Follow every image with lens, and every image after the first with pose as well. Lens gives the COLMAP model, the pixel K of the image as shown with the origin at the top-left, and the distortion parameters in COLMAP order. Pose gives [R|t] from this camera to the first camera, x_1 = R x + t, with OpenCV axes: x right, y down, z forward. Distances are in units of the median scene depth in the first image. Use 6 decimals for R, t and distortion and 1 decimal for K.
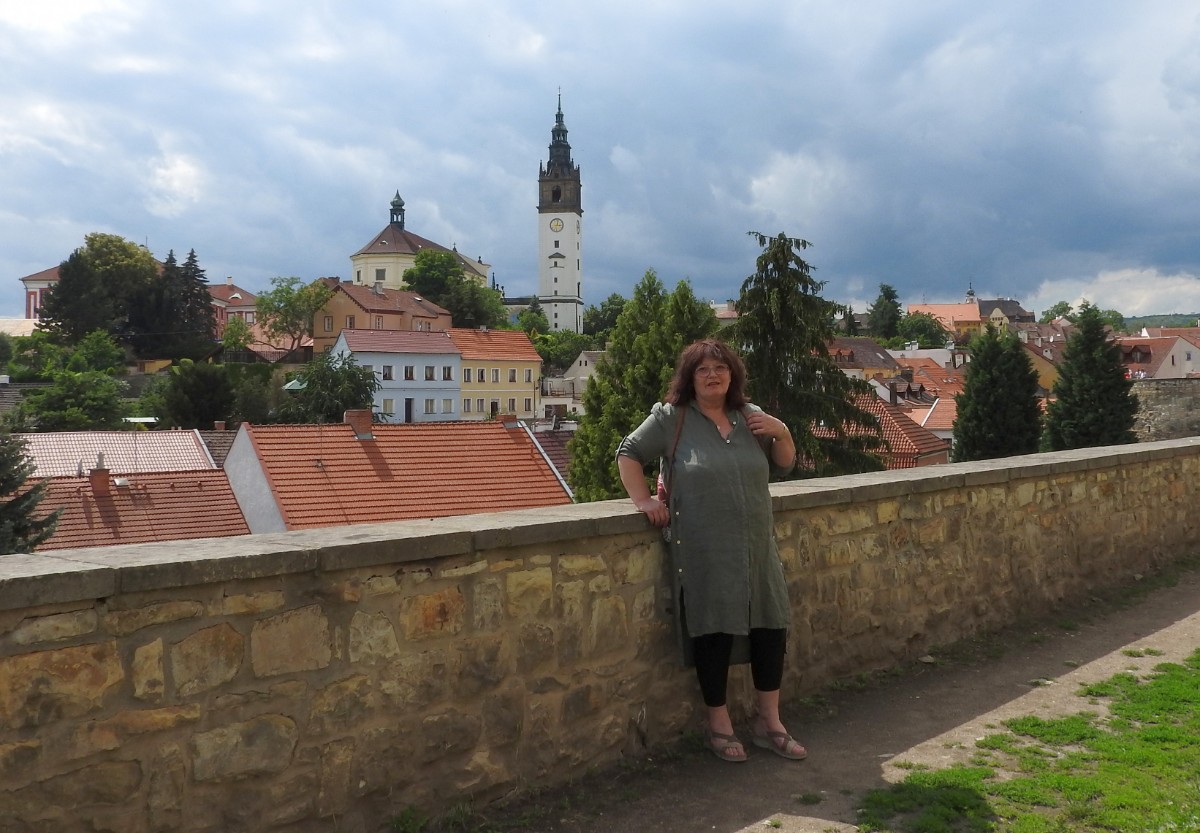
lens RADIAL K [[1184.4, 0, 632.2], [0, 1184.4, 340.3], [0, 0, 1]] dist [-0.001644, 0.000000]
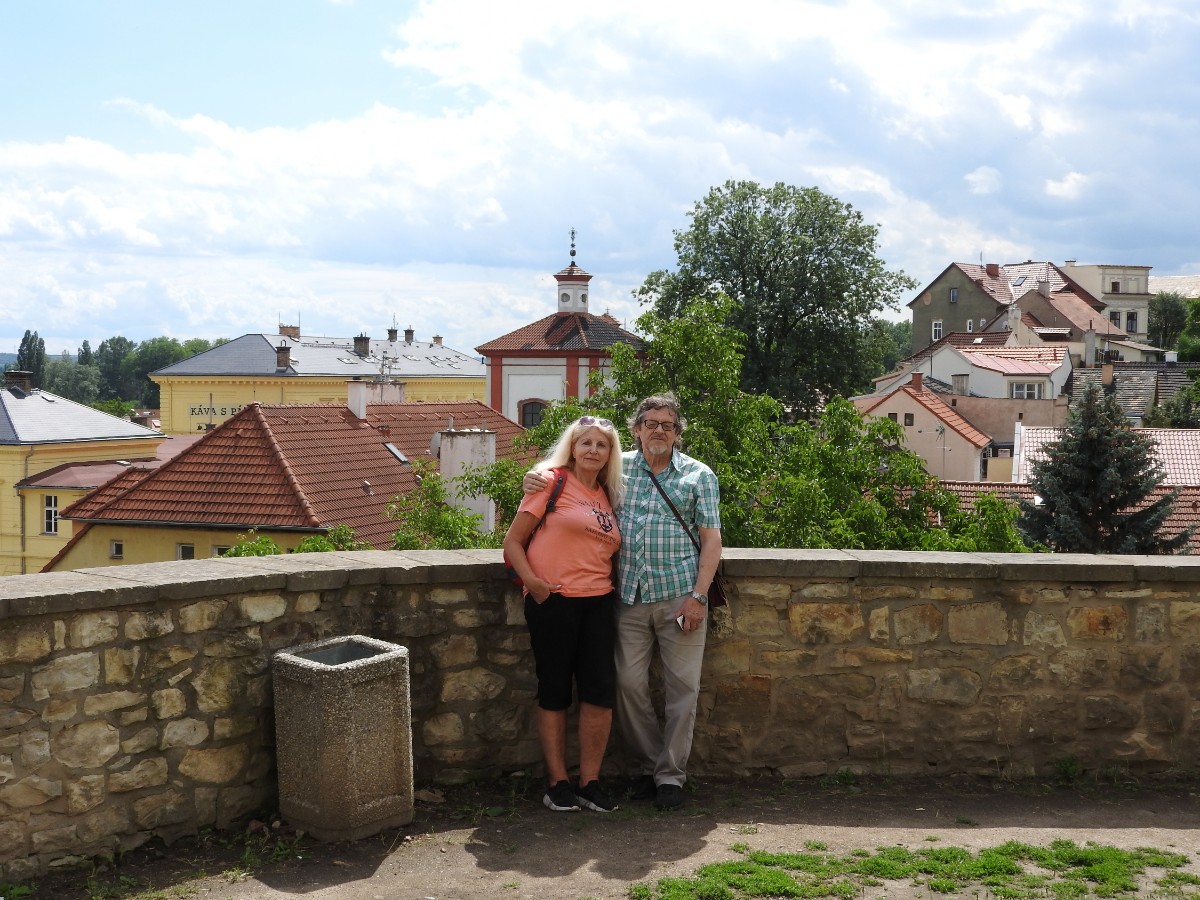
lens RADIAL K [[1720.5, 0, 598.8], [0, 1720.5, 451.3], [0, 0, 1]] dist [-0.042866, 0.000000]
pose [[0.675719, 0.047290, -0.735640, 0.939652], [0.021417, 0.996260, 0.083715, -0.148636], [0.736848, -0.072323, 0.672179, -0.766844]]
